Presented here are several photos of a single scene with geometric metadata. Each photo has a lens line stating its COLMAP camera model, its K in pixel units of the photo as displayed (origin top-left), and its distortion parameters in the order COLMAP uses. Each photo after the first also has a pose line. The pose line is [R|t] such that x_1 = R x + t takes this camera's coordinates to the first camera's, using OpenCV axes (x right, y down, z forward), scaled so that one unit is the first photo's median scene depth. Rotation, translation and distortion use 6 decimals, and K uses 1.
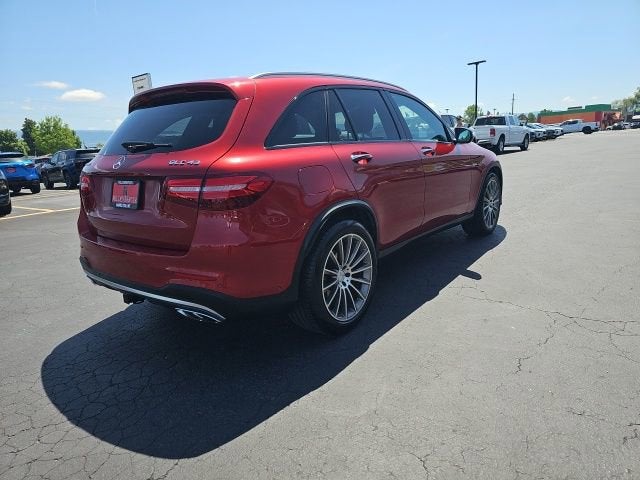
lens RADIAL K [[415.8, 0, 324.4], [0, 415.8, 246.5], [0, 0, 1]] dist [0.056991, -0.045159]
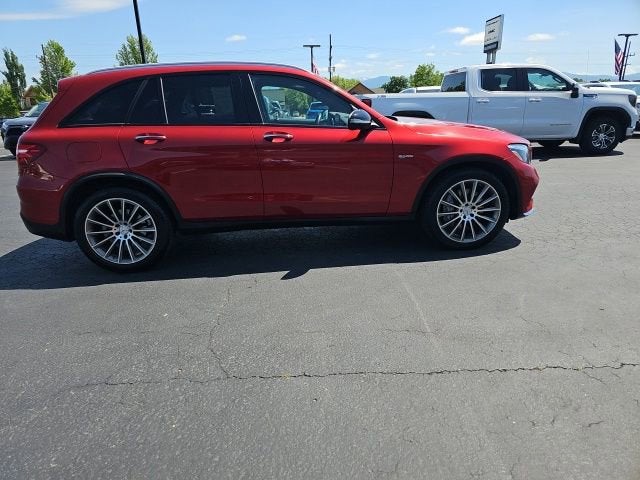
lens RADIAL K [[415.8, 0, 311.4], [0, 415.8, 236.2], [0, 0, 1]] dist [0.056991, -0.045159]
pose [[0.673662, 0.258162, -0.692482, 1.392021], [-0.188568, 0.966033, 0.176700, -0.259074], [0.714577, 0.011544, 0.699461, 0.531634]]
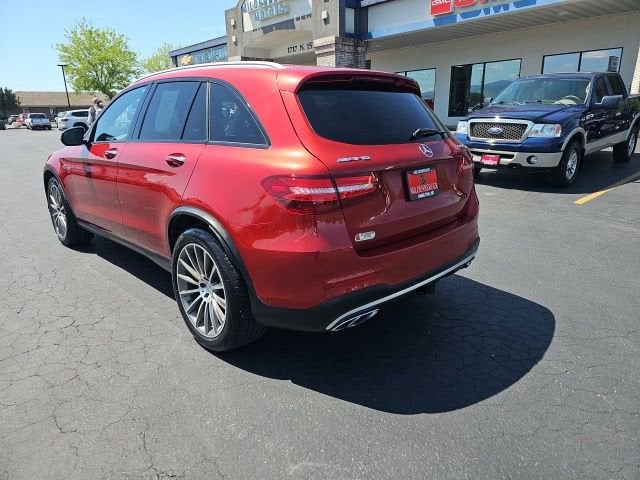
lens RADIAL K [[415.8, 0, 322.9], [0, 415.8, 231.3], [0, 0, 1]] dist [0.056991, -0.045159]
pose [[0.129720, -0.209876, 0.969085, -1.383065], [0.247297, 0.953306, 0.173356, -0.229295], [-0.960217, 0.217164, 0.175564, 1.022487]]
